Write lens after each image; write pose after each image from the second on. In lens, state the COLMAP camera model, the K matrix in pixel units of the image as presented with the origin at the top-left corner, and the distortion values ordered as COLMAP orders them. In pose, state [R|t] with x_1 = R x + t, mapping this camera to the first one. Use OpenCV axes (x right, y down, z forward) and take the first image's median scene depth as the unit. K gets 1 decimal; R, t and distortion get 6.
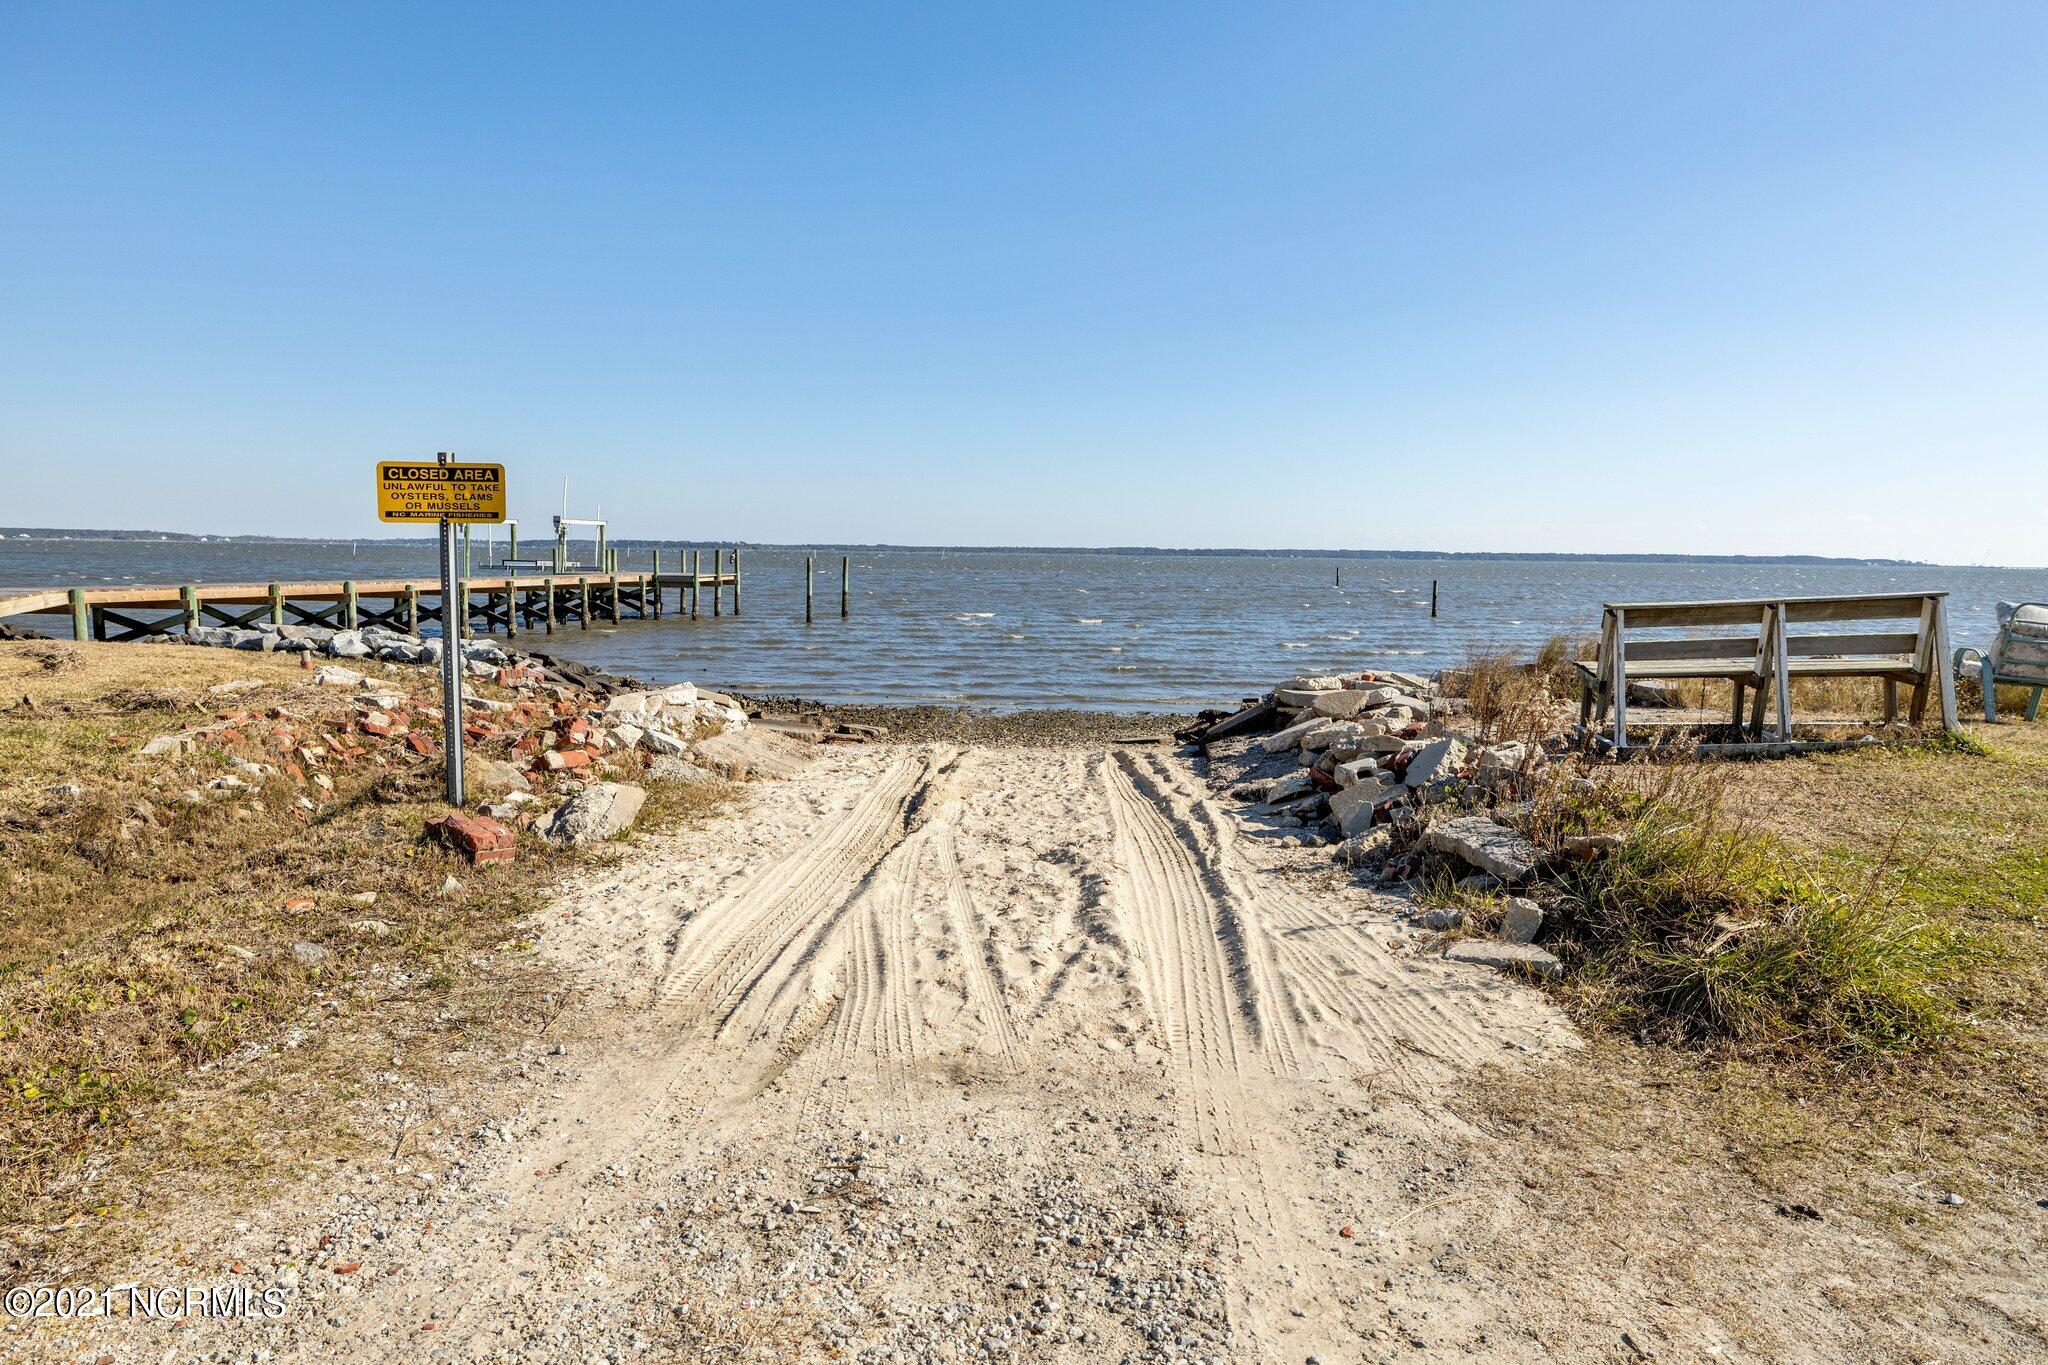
lens RADIAL K [[1248.3, 0, 1024.0], [0, 1248.3, 682.5], [0, 0, 1]] dist [0.003188, 0.001124]
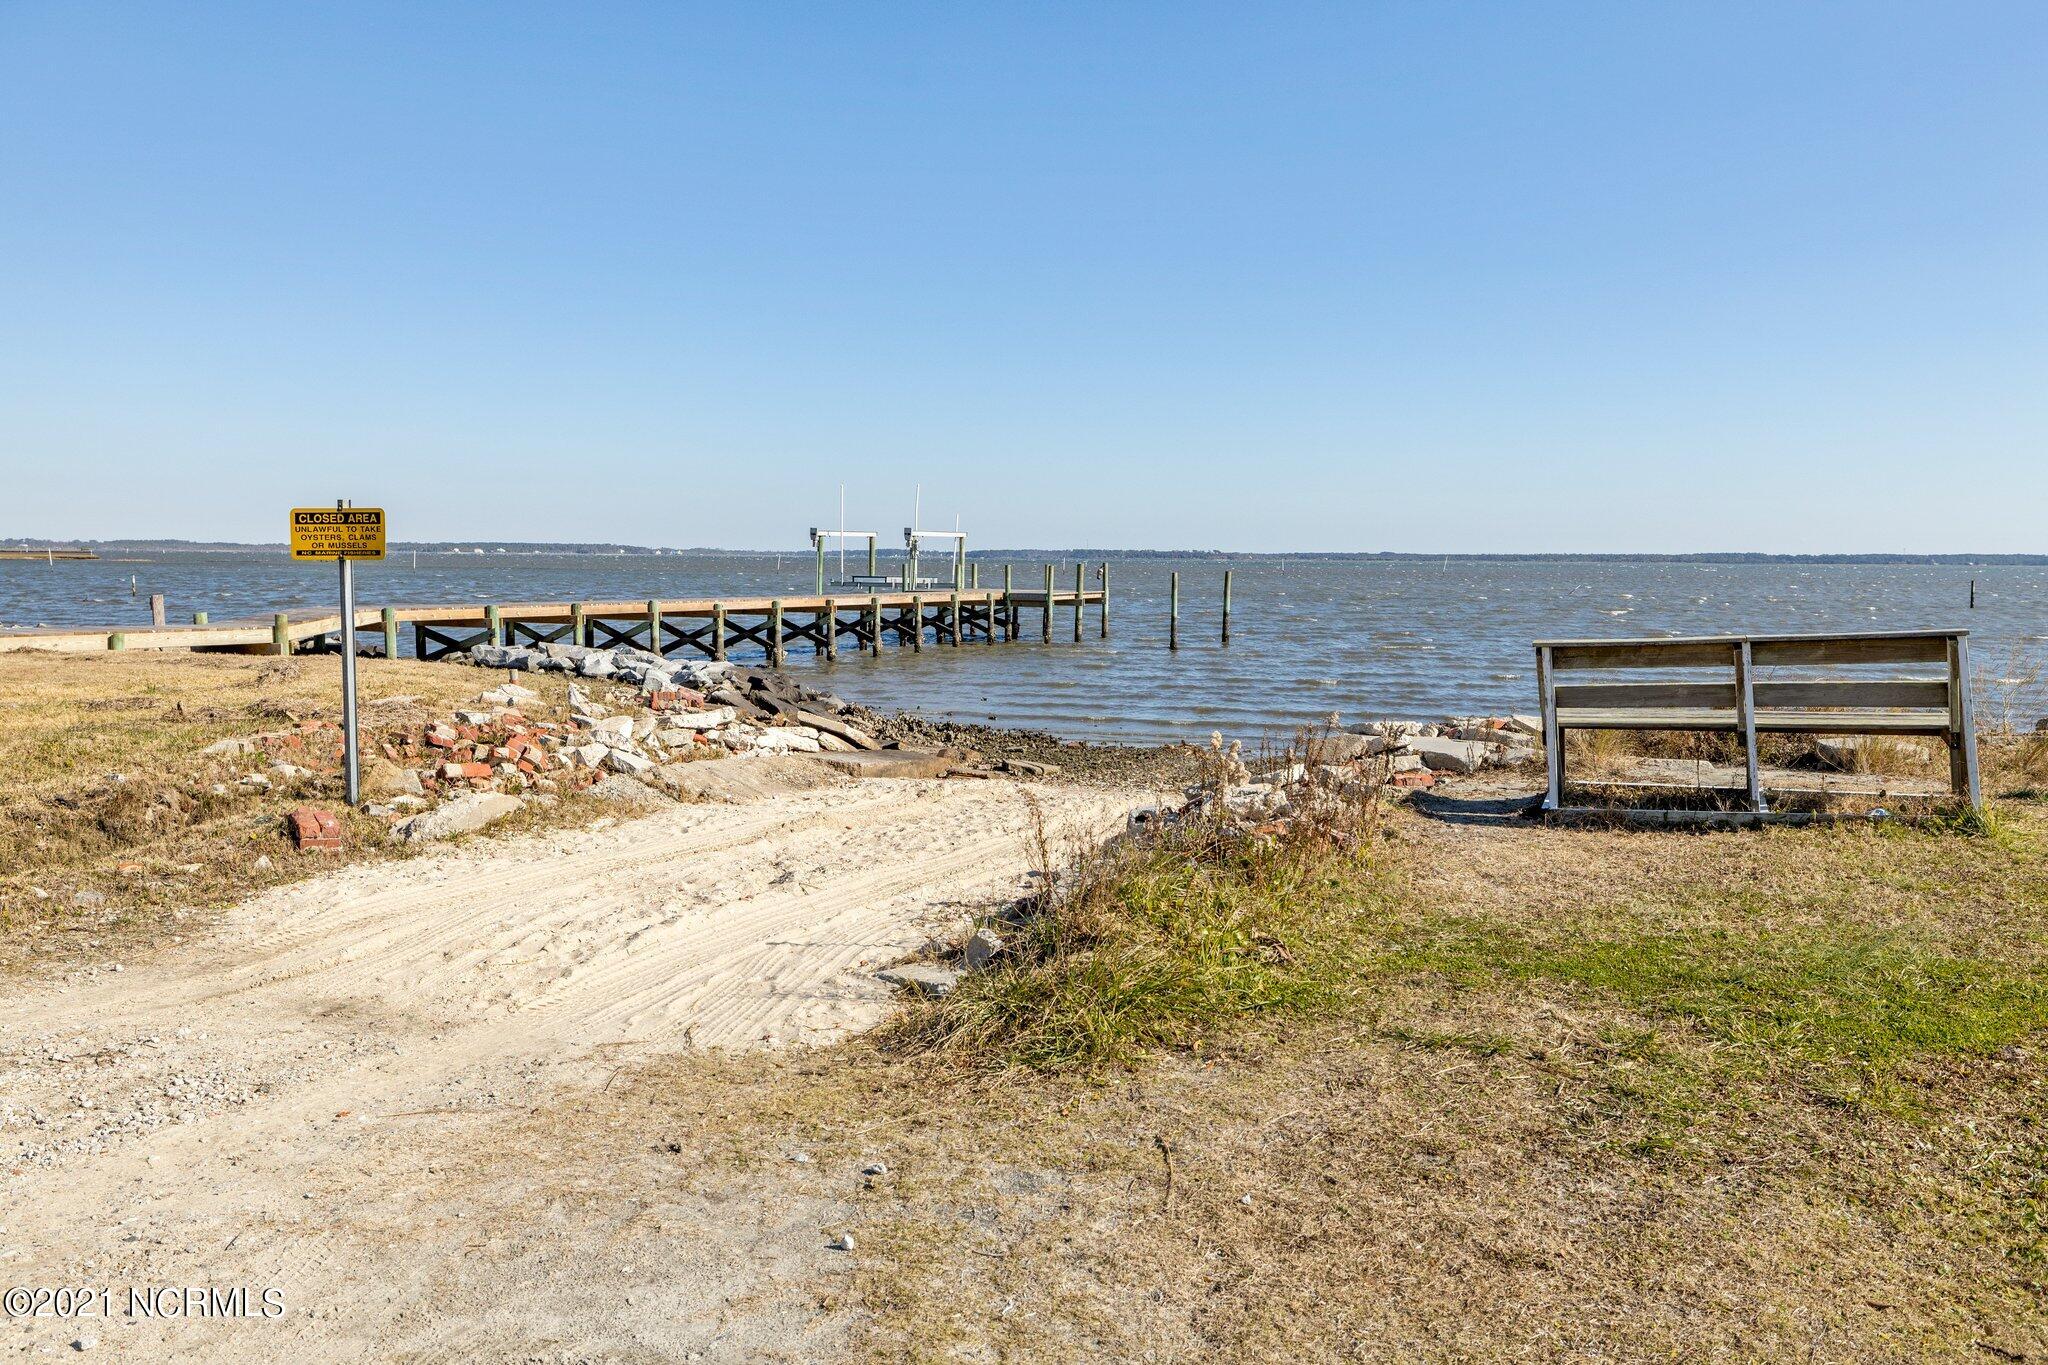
lens RADIAL K [[1515.0, 0, 1024.0], [0, 1515.0, 682.5], [0, 0, 1]] dist [-0.003970, 0.000292]
pose [[0.944934, 0.020788, -0.326601, 0.377752], [-0.029035, 0.999370, -0.020394, -0.002023], [0.325972, 0.028753, 0.944942, -0.076644]]
